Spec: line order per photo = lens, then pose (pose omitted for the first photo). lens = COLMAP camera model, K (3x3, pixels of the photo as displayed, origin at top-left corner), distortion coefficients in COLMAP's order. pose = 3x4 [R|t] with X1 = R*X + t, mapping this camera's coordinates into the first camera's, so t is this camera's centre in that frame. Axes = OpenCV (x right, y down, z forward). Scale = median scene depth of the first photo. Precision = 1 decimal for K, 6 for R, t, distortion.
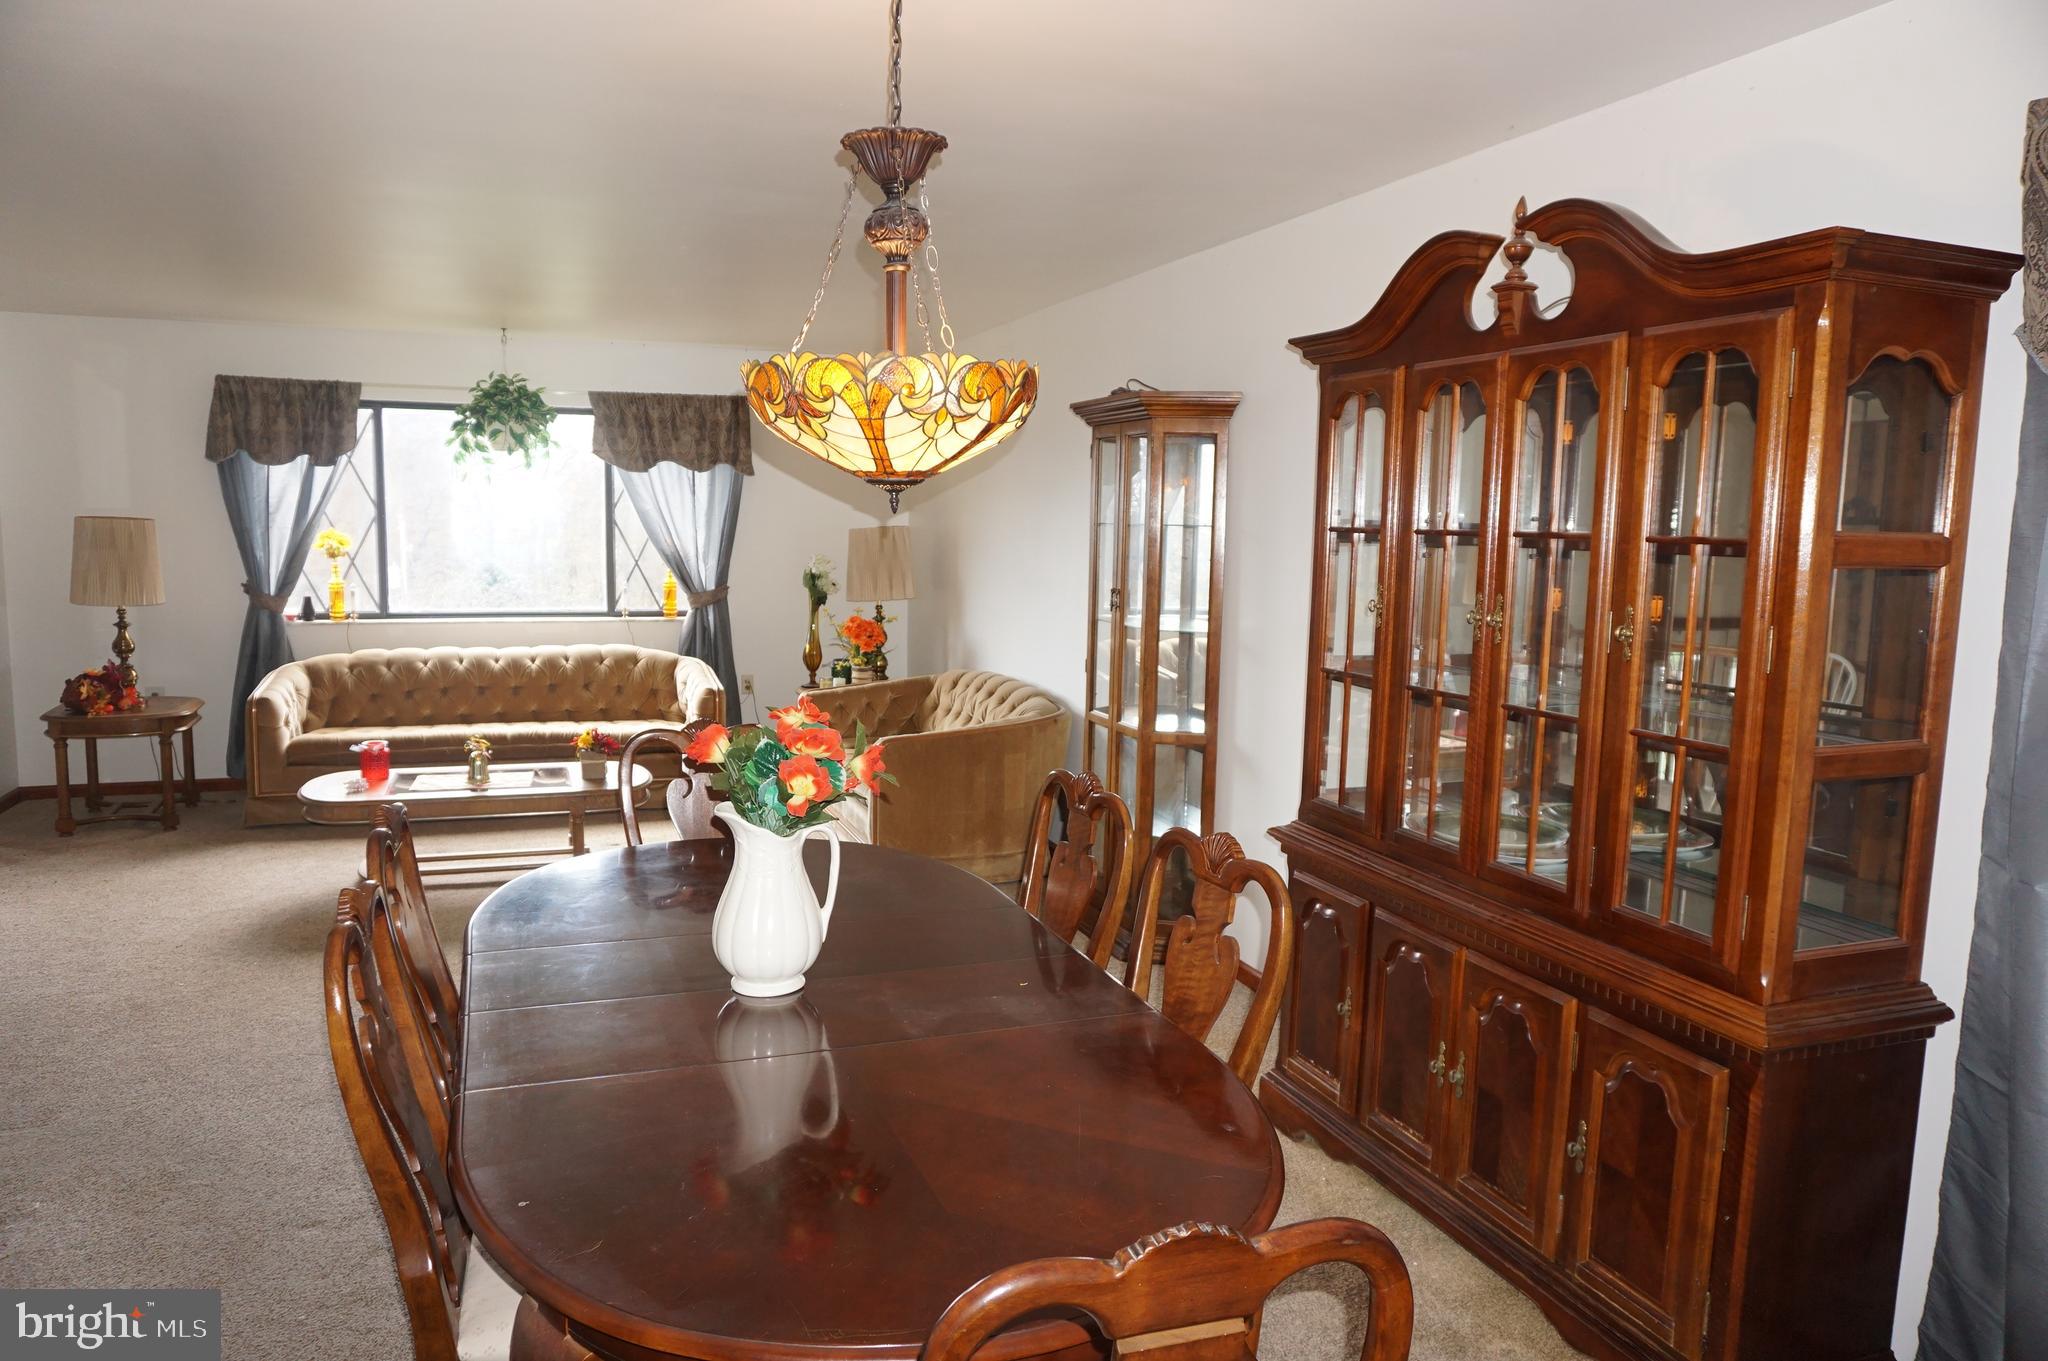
lens RADIAL K [[1361.6, 0, 1023.7], [0, 1361.6, 682.1], [0, 0, 1]] dist [-0.048193, 0.026570]
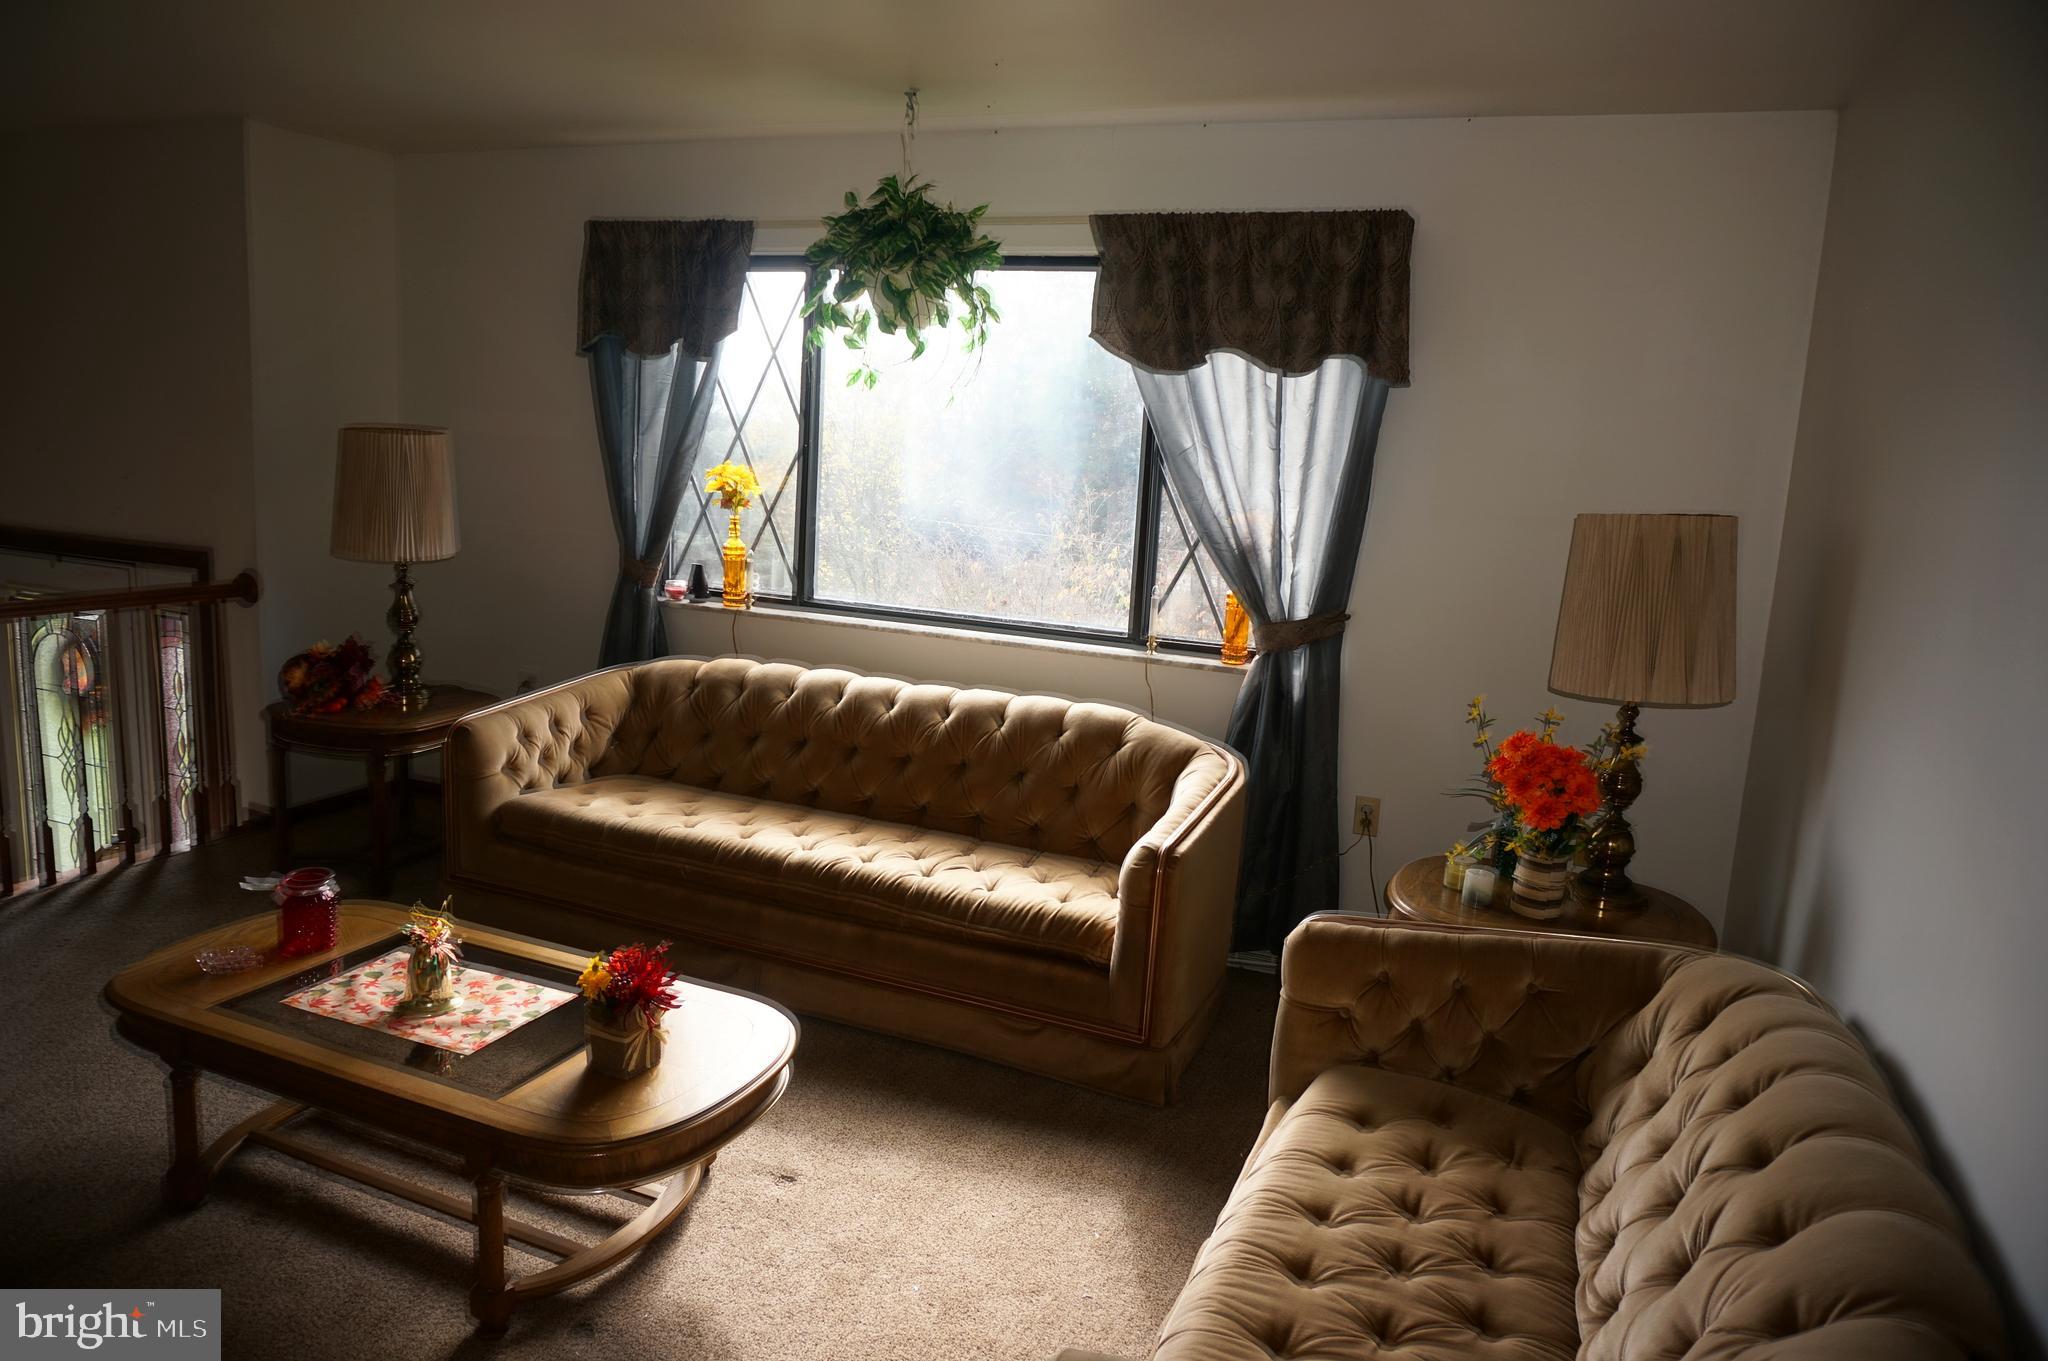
lens RADIAL K [[1361.6, 0, 1016.7], [0, 1361.6, 690.2], [0, 0, 1]] dist [-0.048193, 0.026570]
pose [[0.730906, 0.147567, -0.666334, 0.027726], [-0.122861, 0.988843, 0.084224, -0.074138], [0.671328, 0.020307, 0.740882, 0.592385]]
